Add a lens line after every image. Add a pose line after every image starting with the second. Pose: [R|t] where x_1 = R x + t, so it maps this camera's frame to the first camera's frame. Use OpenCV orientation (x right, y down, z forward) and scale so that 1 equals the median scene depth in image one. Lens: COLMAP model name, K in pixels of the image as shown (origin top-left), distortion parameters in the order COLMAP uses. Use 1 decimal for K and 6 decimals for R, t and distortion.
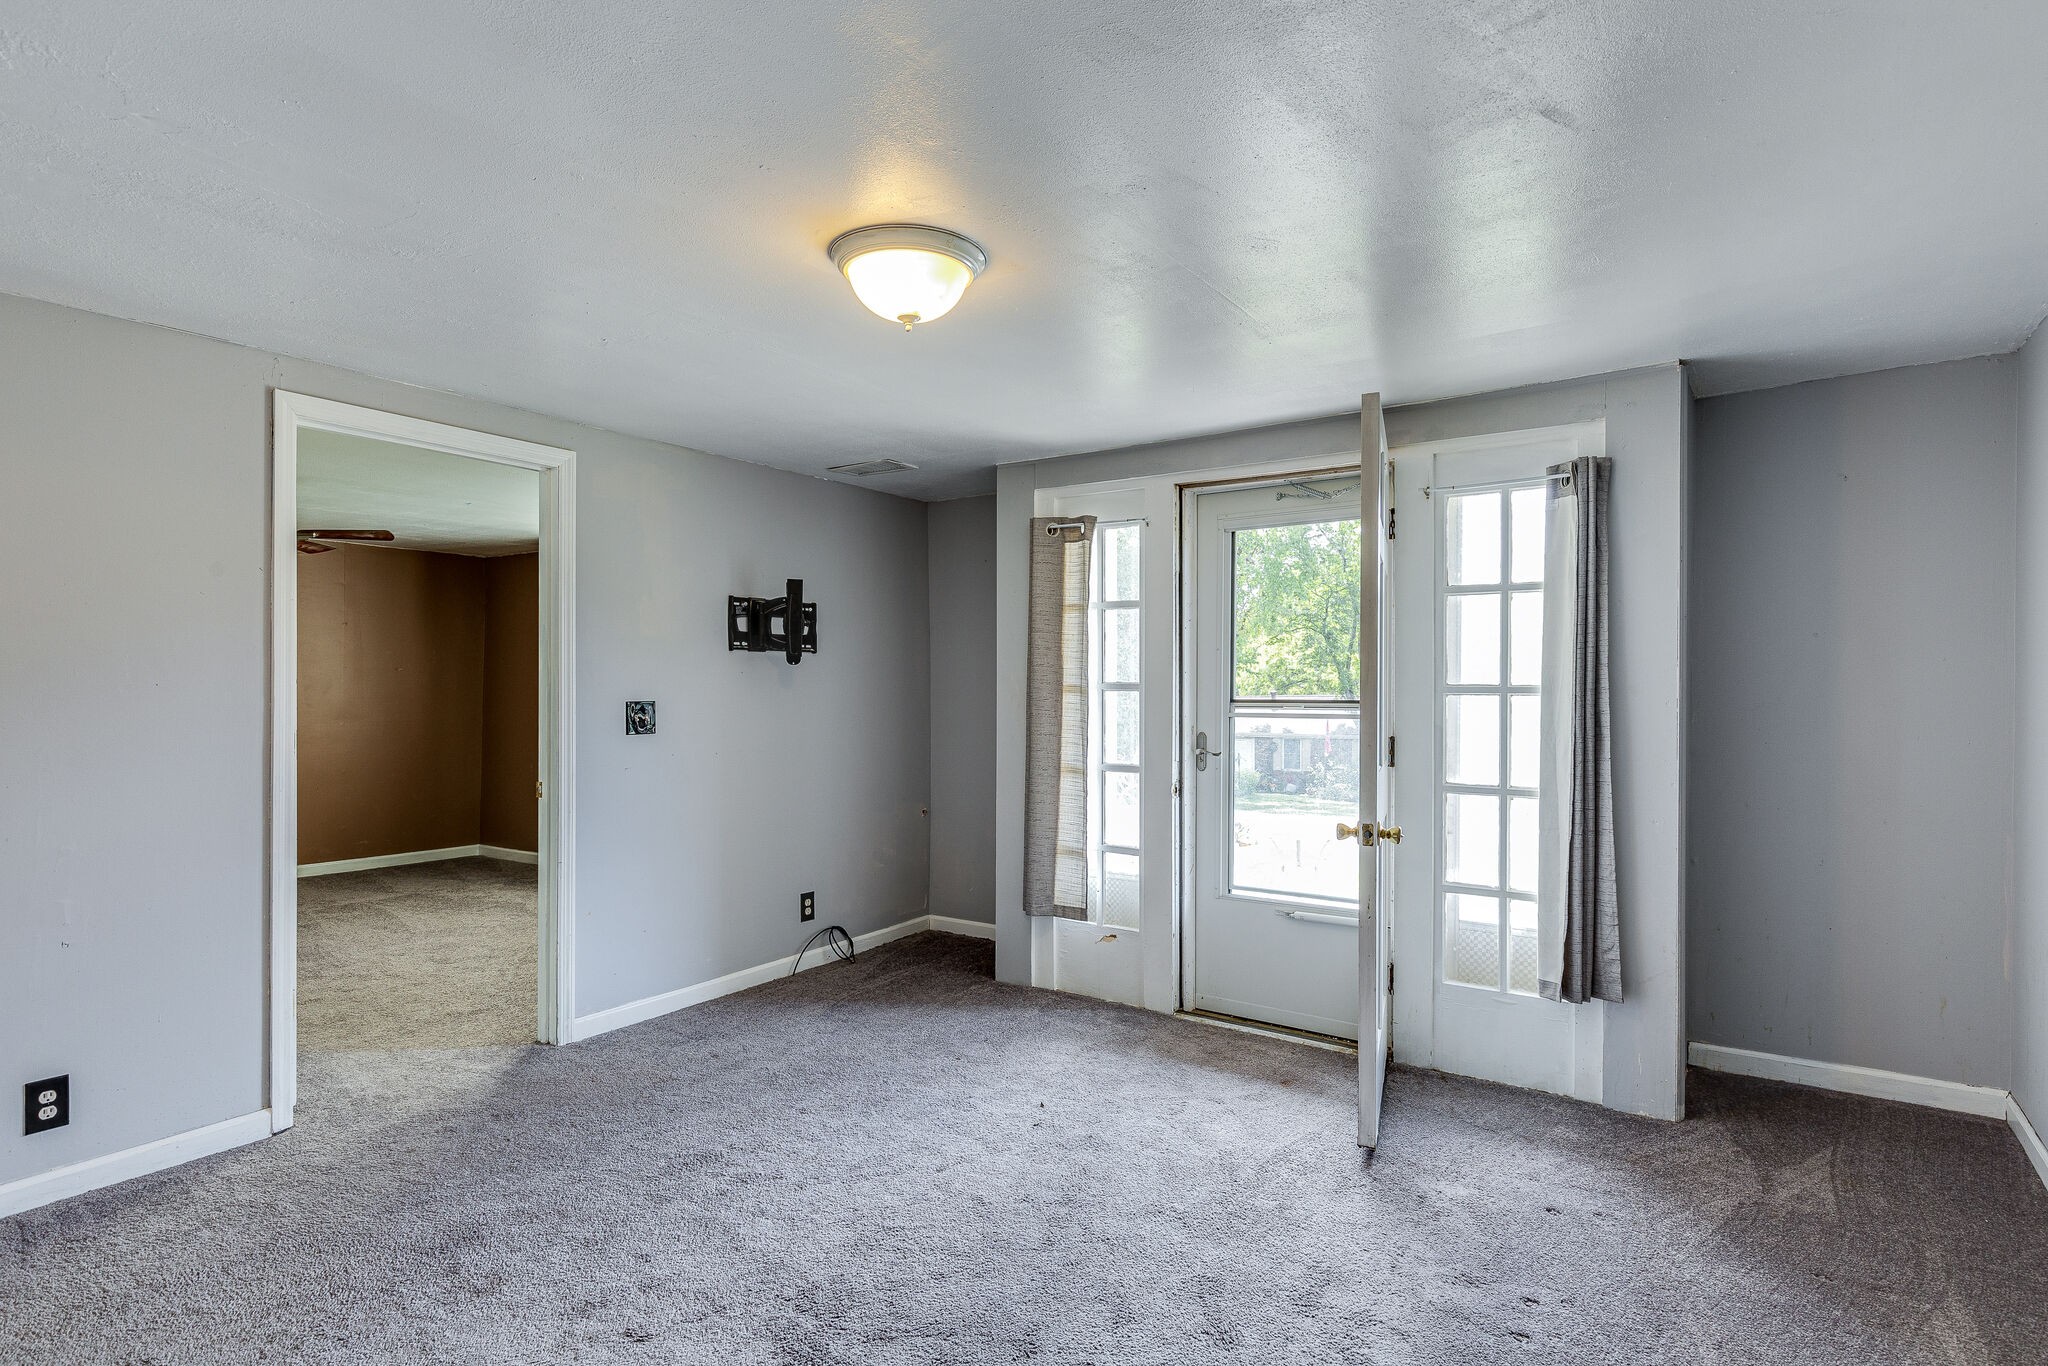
lens RADIAL K [[1026.9, 0, 1024.0], [0, 1026.9, 683.0], [0, 0, 1]] dist [0.000584, -0.000037]
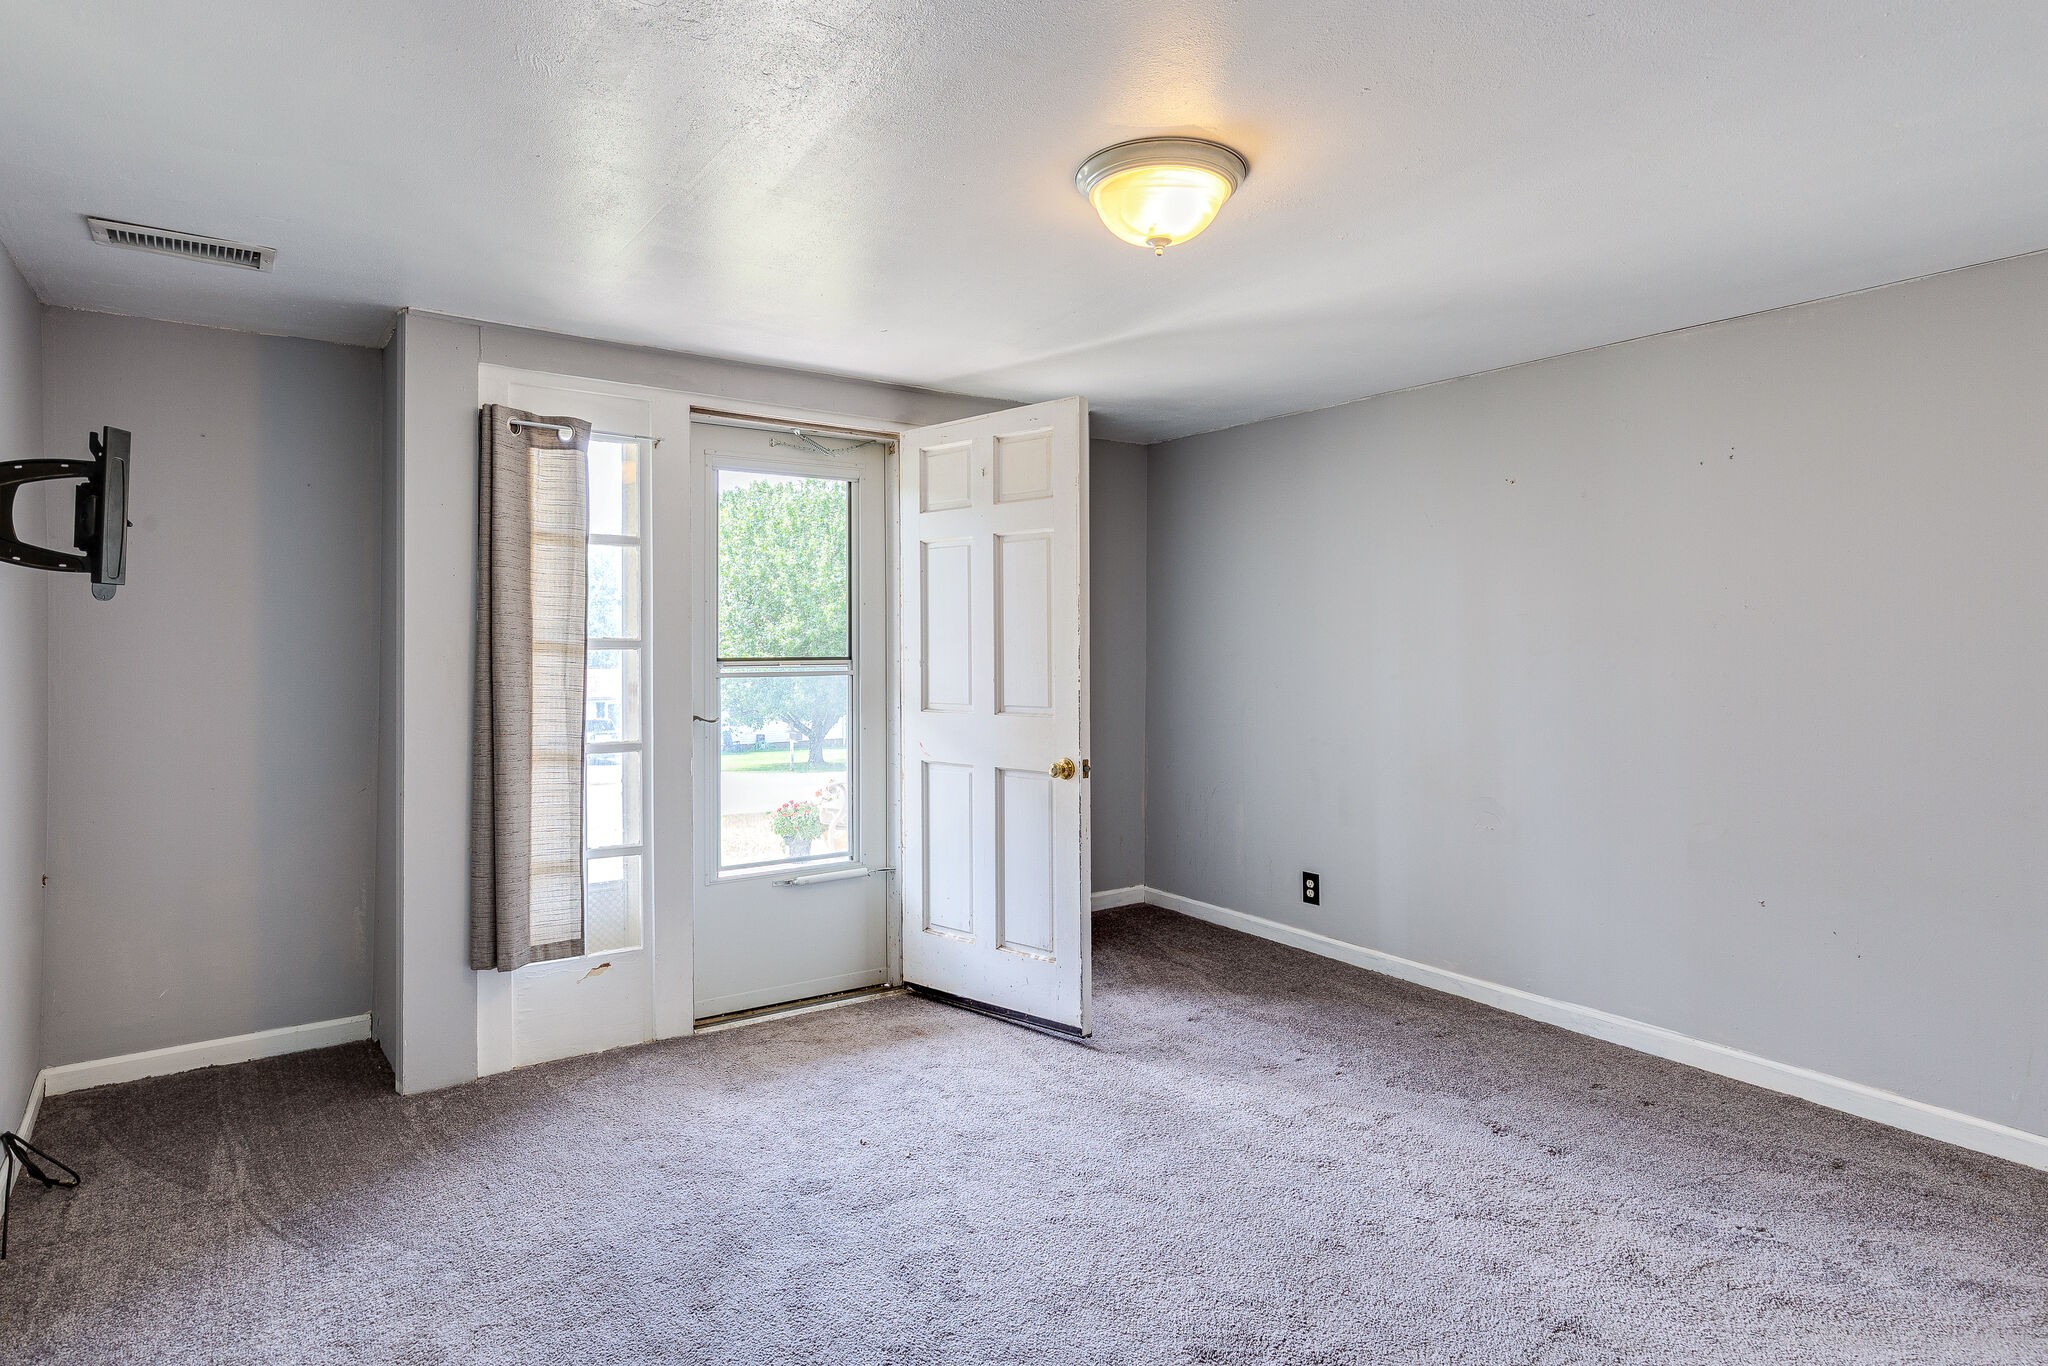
lens RADIAL K [[1059.2, 0, 1024.4], [0, 1059.2, 621.8], [0, 0, 1]] dist [-0.000845, -0.000353]
pose [[0.367168, 0.018637, 0.929968, -0.552894], [-0.003661, 0.999820, -0.018591, 0.000531], [-0.930148, 0.003421, 0.367170, 0.413672]]
